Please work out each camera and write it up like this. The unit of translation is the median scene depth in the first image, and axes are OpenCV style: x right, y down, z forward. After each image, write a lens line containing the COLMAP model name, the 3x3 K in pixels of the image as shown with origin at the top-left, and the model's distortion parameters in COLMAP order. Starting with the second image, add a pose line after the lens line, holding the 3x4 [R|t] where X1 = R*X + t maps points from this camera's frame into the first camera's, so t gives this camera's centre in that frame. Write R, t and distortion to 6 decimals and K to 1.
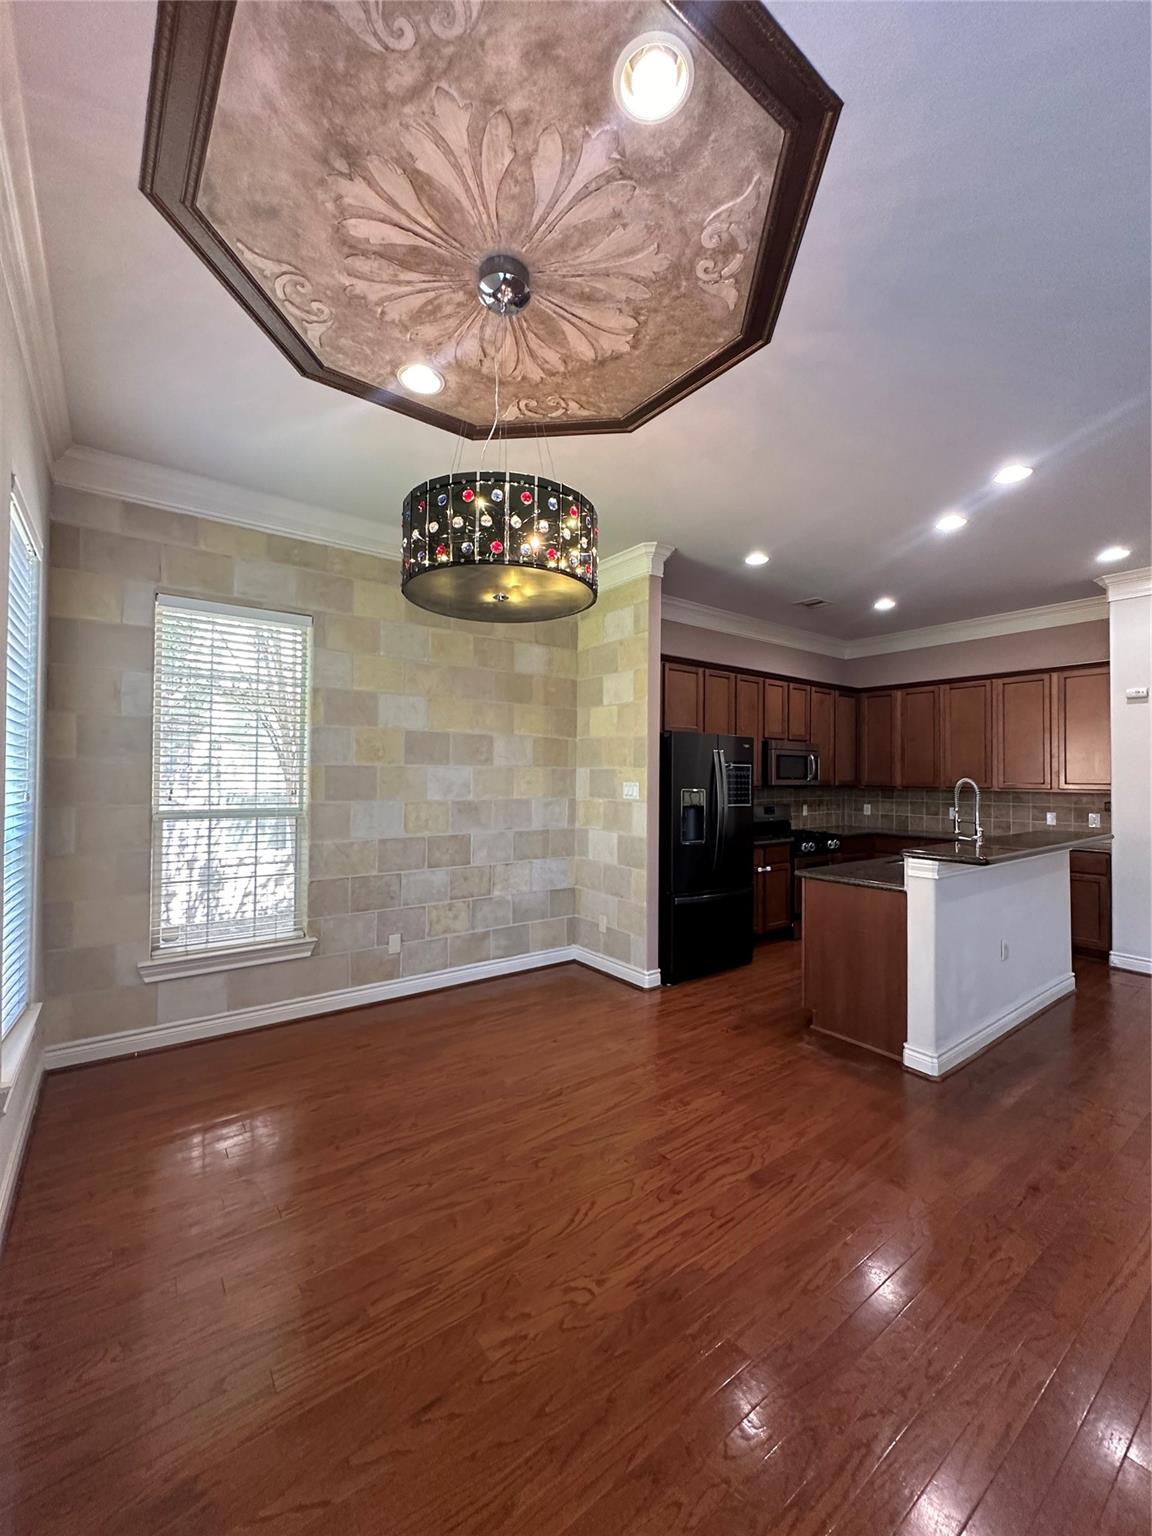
lens RADIAL K [[613.0, 0, 573.1], [0, 613.0, 768.3], [0, 0, 1]] dist [-0.003658, -0.000181]
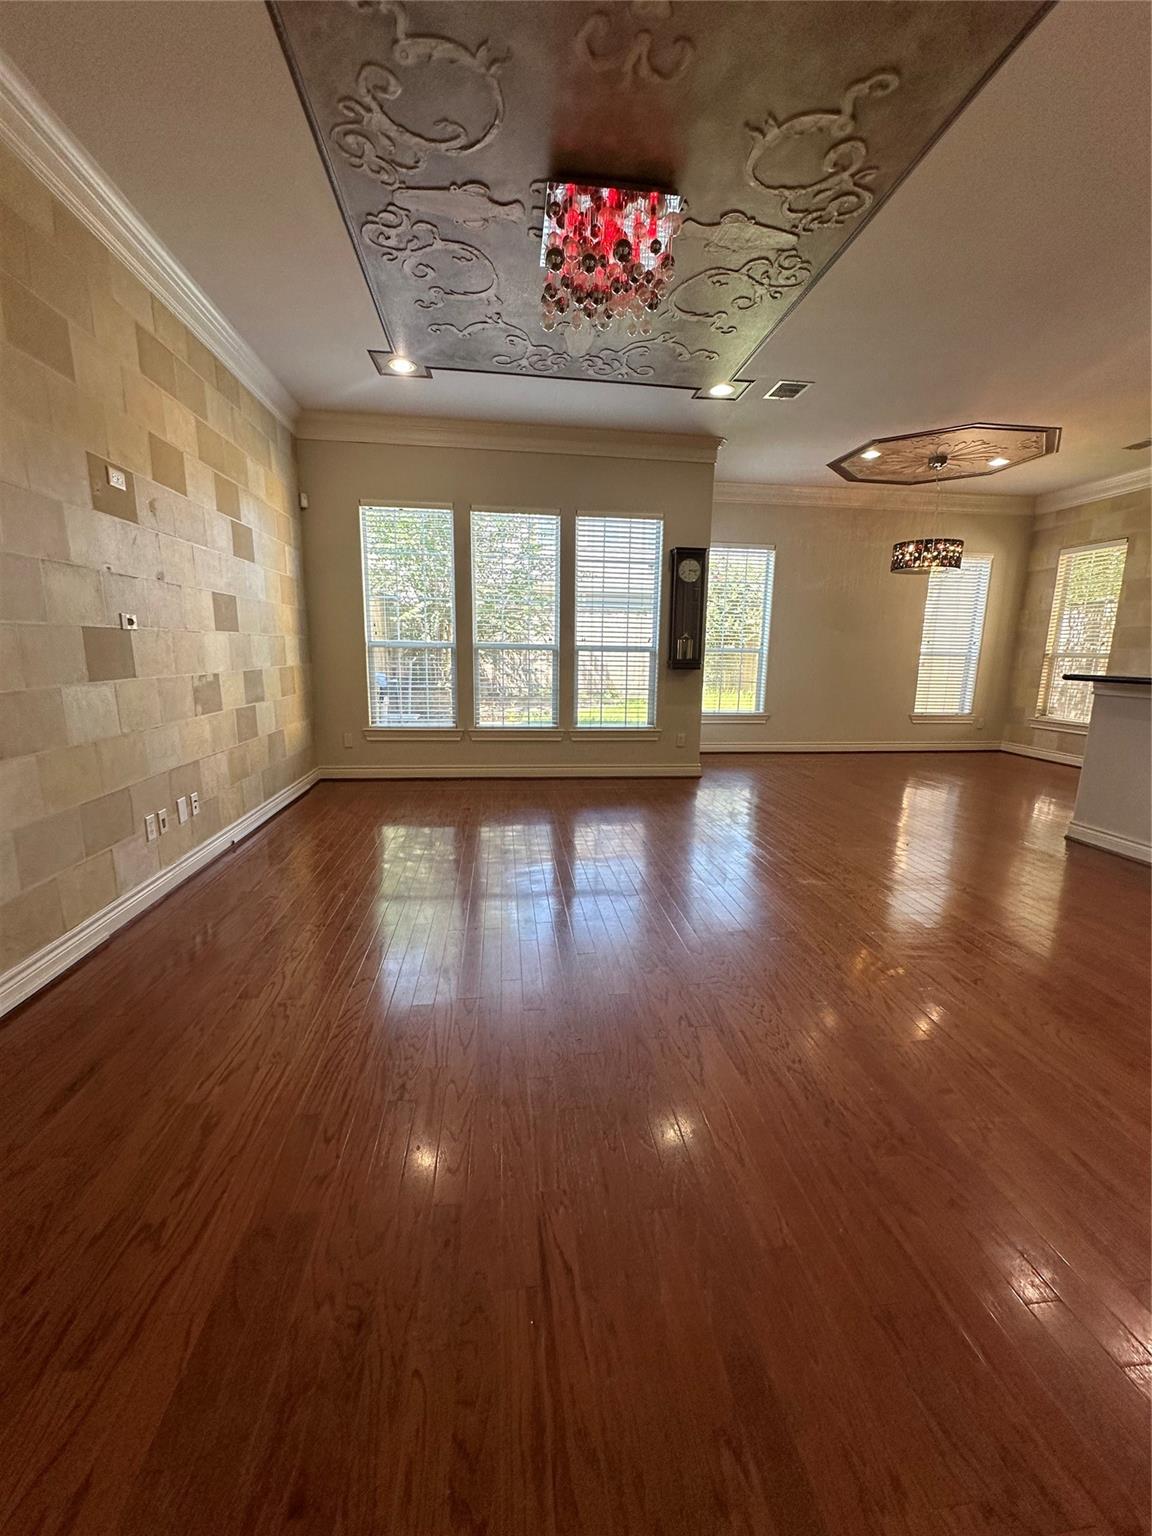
lens RADIAL K [[613.0, 0, 573.2], [0, 613.0, 771.2], [0, 0, 1]] dist [-0.003658, -0.000181]
pose [[-0.501613, 0.154993, -0.851095, 1.576764], [-0.004840, 0.983301, 0.181921, 0.072901], [0.865079, 0.095373, -0.492486, 0.474098]]
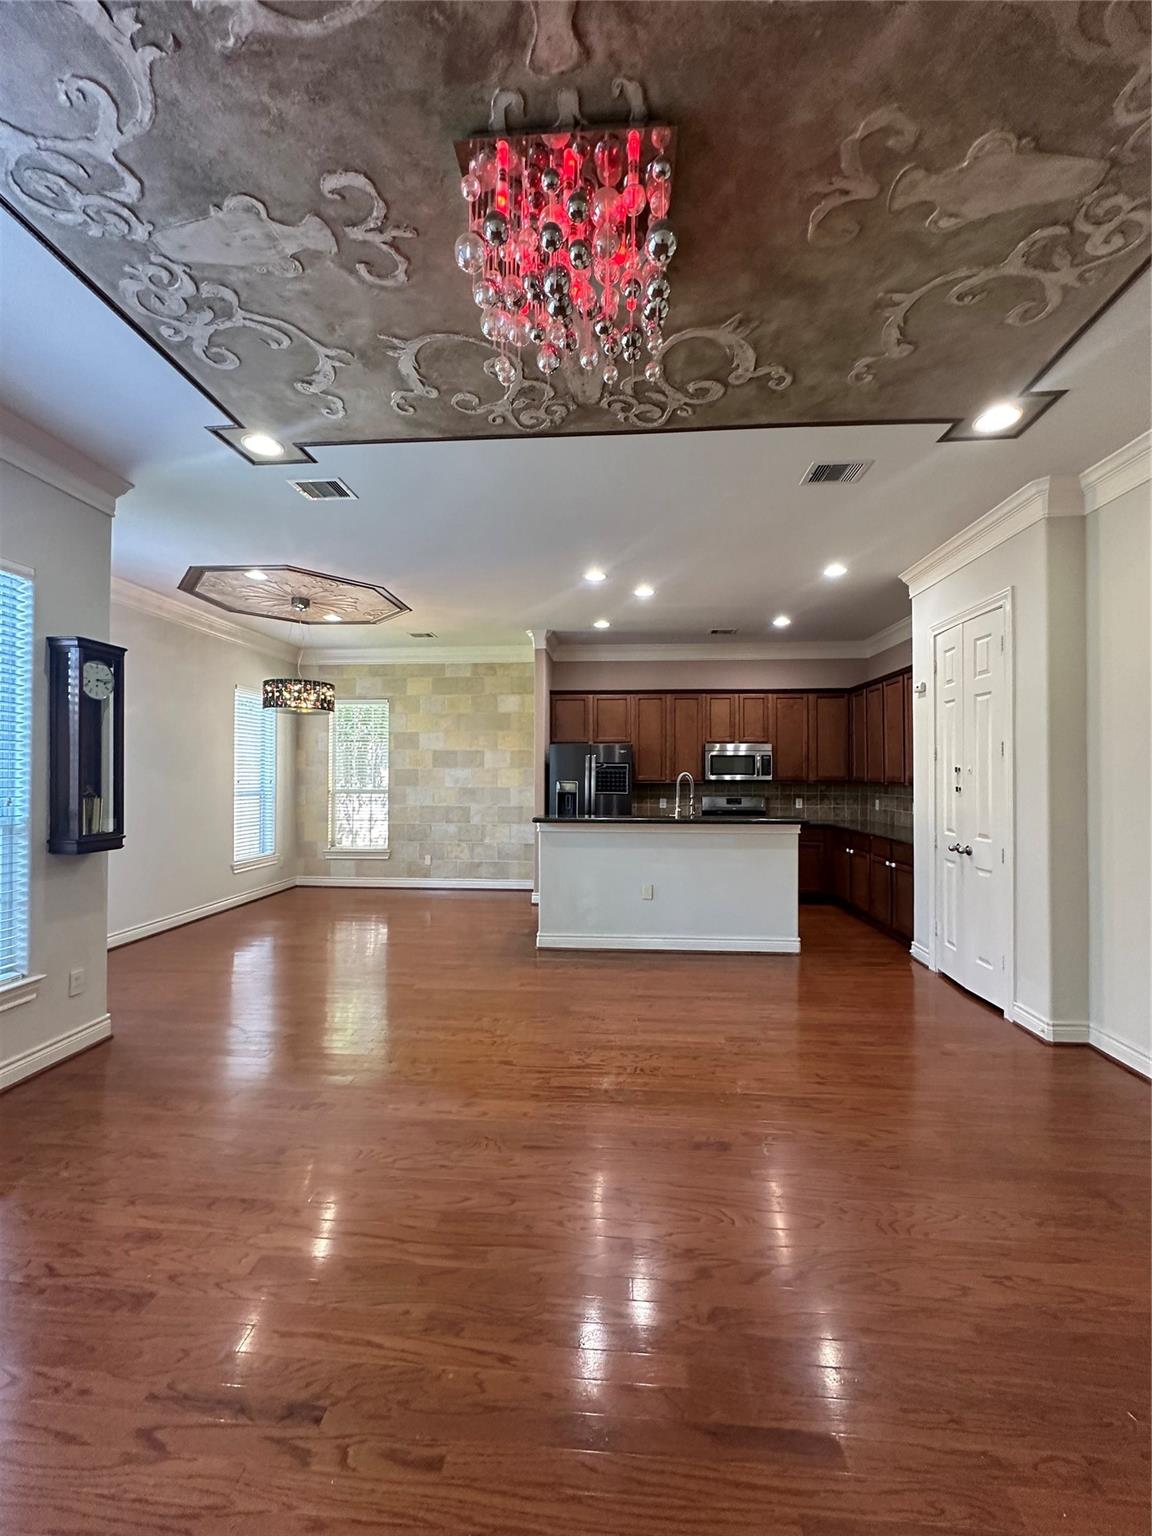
lens RADIAL K [[613.0, 0, 578.4], [0, 613.0, 766.1], [0, 0, 1]] dist [-0.003658, -0.000181]
pose [[0.757025, -0.015535, -0.653201, 1.218905], [0.012500, 0.999879, -0.009293, 0.010303], [0.653266, -0.001131, 0.757128, -0.147576]]
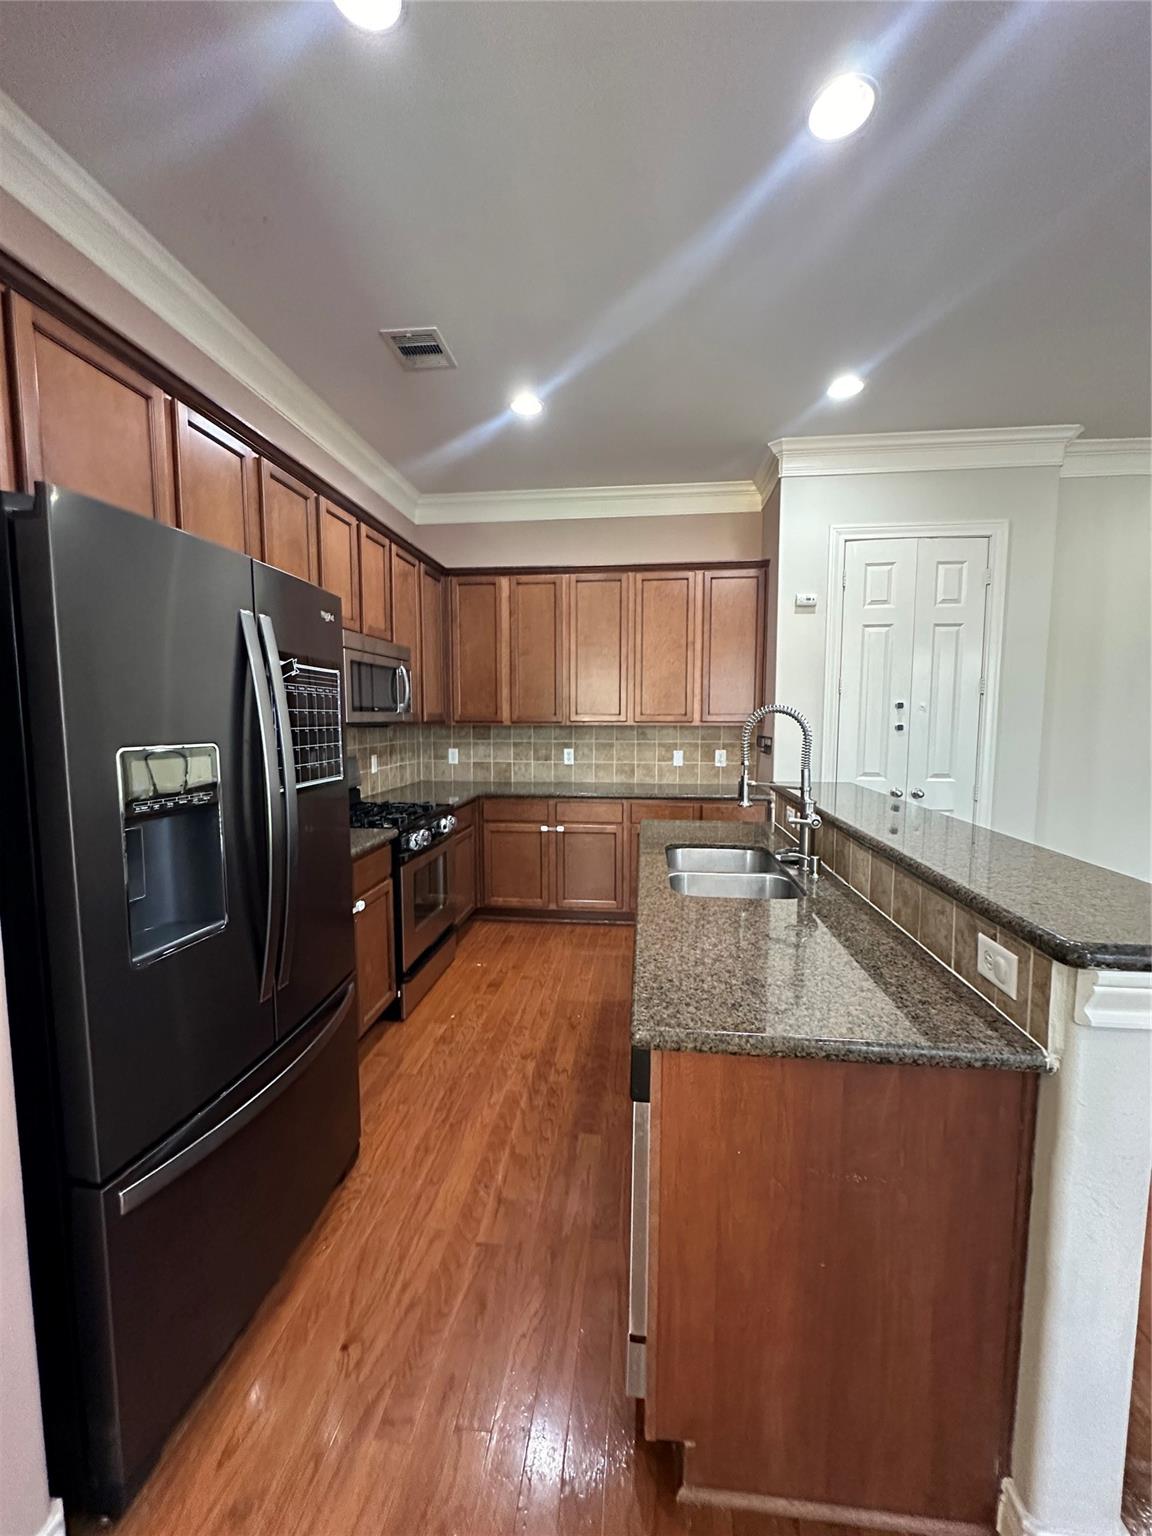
lens RADIAL K [[613.0, 0, 582.6], [0, 613.0, 765.5], [0, 0, 1]] dist [-0.003658, -0.000181]
pose [[0.676264, -0.070566, 0.733272, 0.123824], [-0.003480, 0.995084, 0.098970, 0.015404], [-0.736652, -0.069482, 0.672694, 0.693983]]
